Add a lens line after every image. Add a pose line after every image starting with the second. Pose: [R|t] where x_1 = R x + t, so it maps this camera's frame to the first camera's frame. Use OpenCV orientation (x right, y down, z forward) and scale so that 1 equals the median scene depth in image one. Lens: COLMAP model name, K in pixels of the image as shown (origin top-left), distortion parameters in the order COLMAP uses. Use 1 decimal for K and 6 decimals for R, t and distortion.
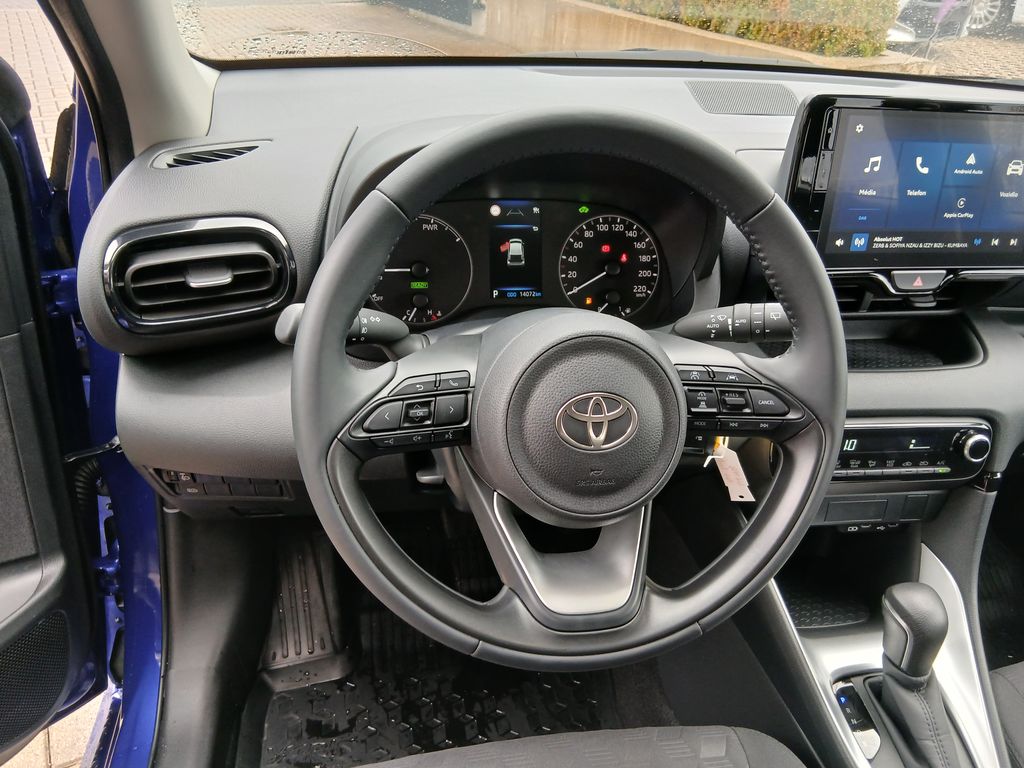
lens RADIAL K [[782.5, 0, 510.9], [0, 782.5, 380.3], [0, 0, 1]] dist [0.120577, -0.209168]
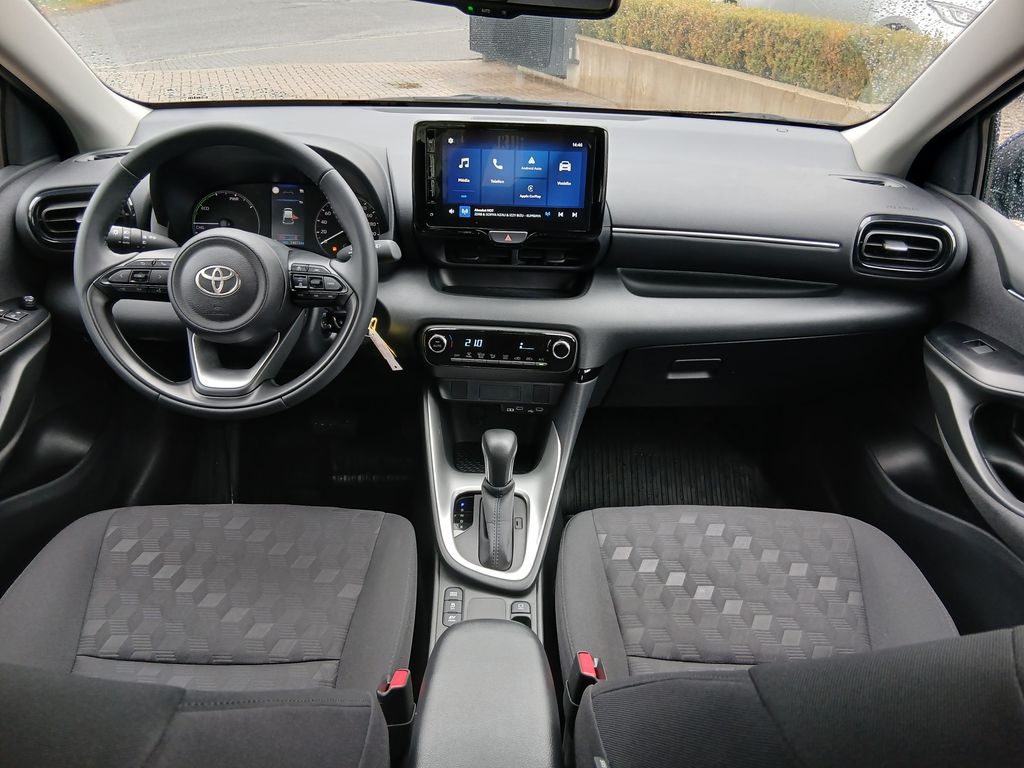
lens RADIAL K [[768.1, 0, 507.9], [0, 768.1, 383.2], [0, 0, 1]] dist [0.107732, -0.175853]
pose [[0.984241, 0.054913, -0.168092, 0.775489], [-0.062609, 0.997203, -0.040827, 0.227638], [0.165380, 0.050708, 0.984925, -0.509110]]
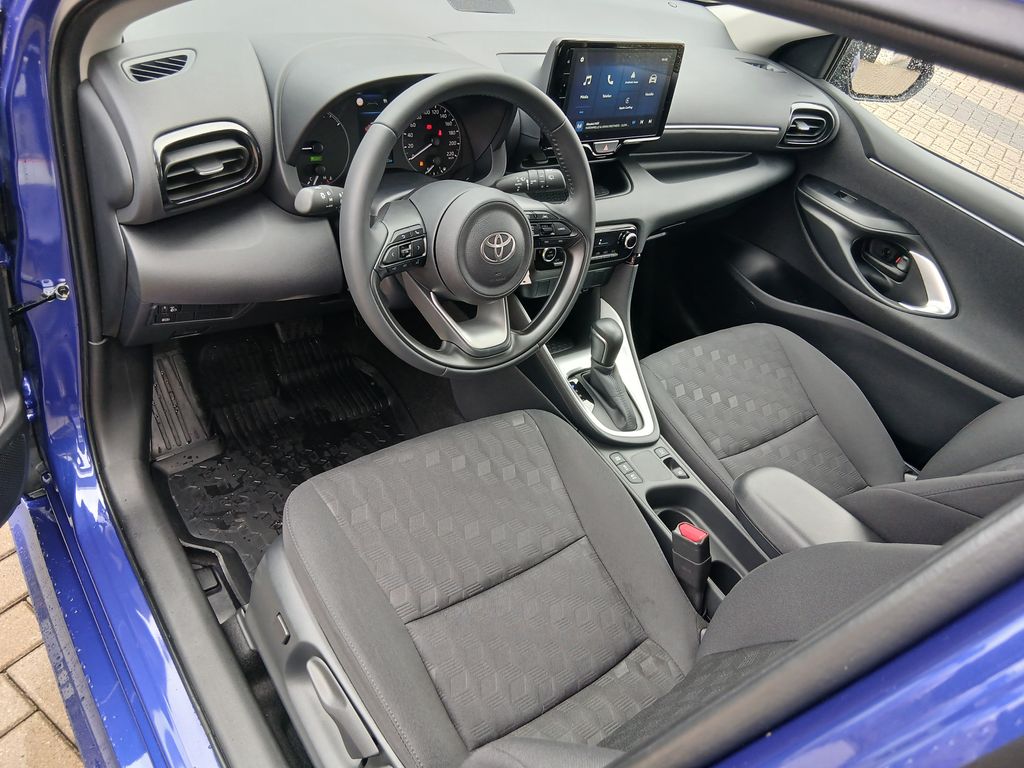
lens RADIAL K [[772.7, 0, 515.0], [0, 772.7, 385.3], [0, 0, 1]] dist [0.110929, -0.186445]
pose [[0.882871, -0.167569, 0.438702, -0.502091], [0.052248, 0.963422, 0.262845, -0.080589], [-0.466700, -0.209137, 0.859333, -0.489548]]
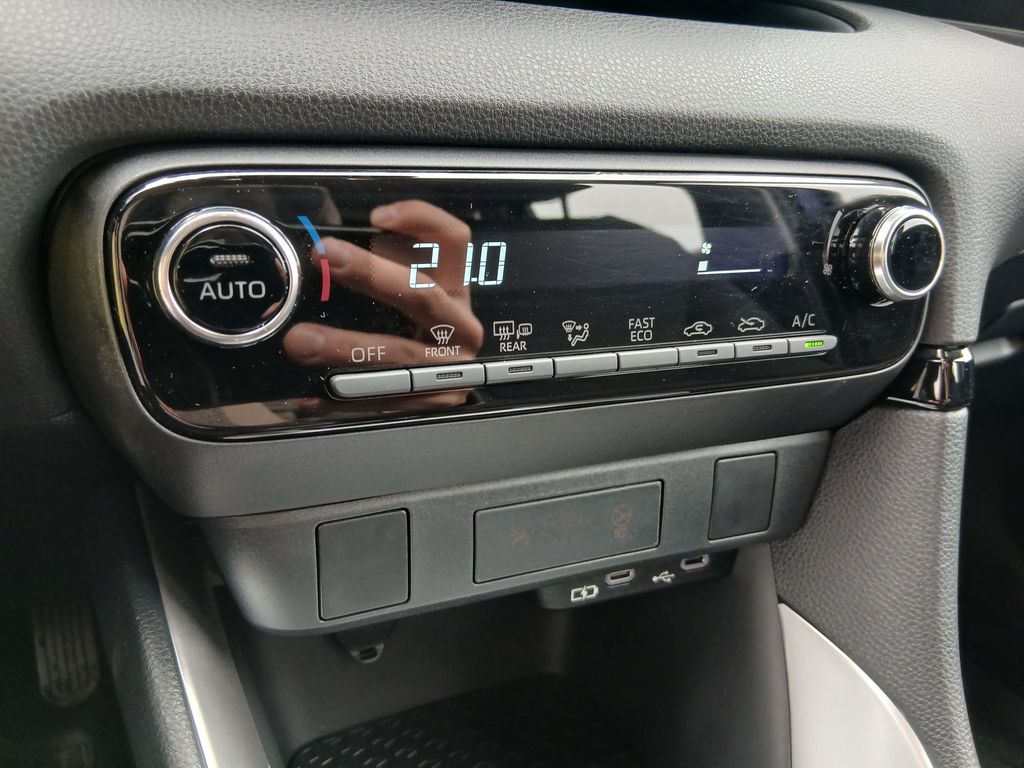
lens RADIAL K [[772.7, 0, 515.0], [0, 772.7, 385.3], [0, 0, 1]] dist [0.110929, -0.186445]
pose [[0.968280, -0.101572, 0.228292, 0.390262], [0.127723, 0.986465, -0.102824, 0.152689], [-0.214758, 0.128721, 0.968148, 0.790850]]
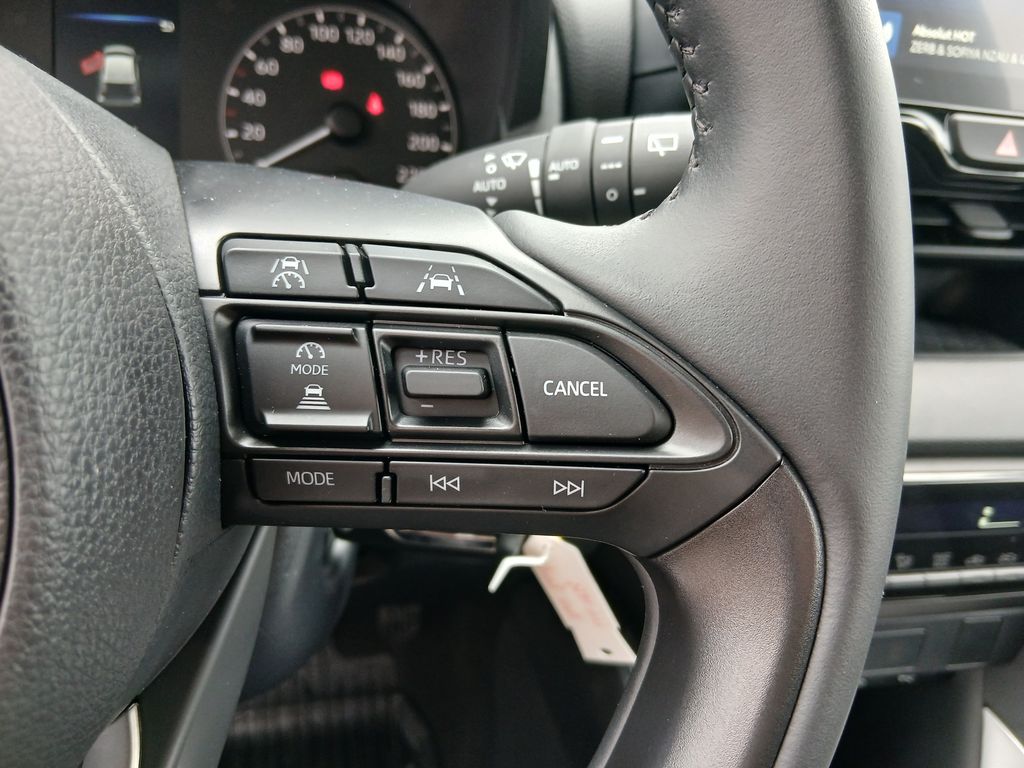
lens RADIAL K [[815.3, 0, 510.0], [0, 815.3, 373.0], [0, 0, 1]] dist [0.009318, -0.062931]
pose [[0.998953, 0.015432, 0.043069, 0.219162], [-0.013130, 0.998496, -0.053229, 0.026988], [-0.043826, 0.052608, 0.997653, 0.569133]]
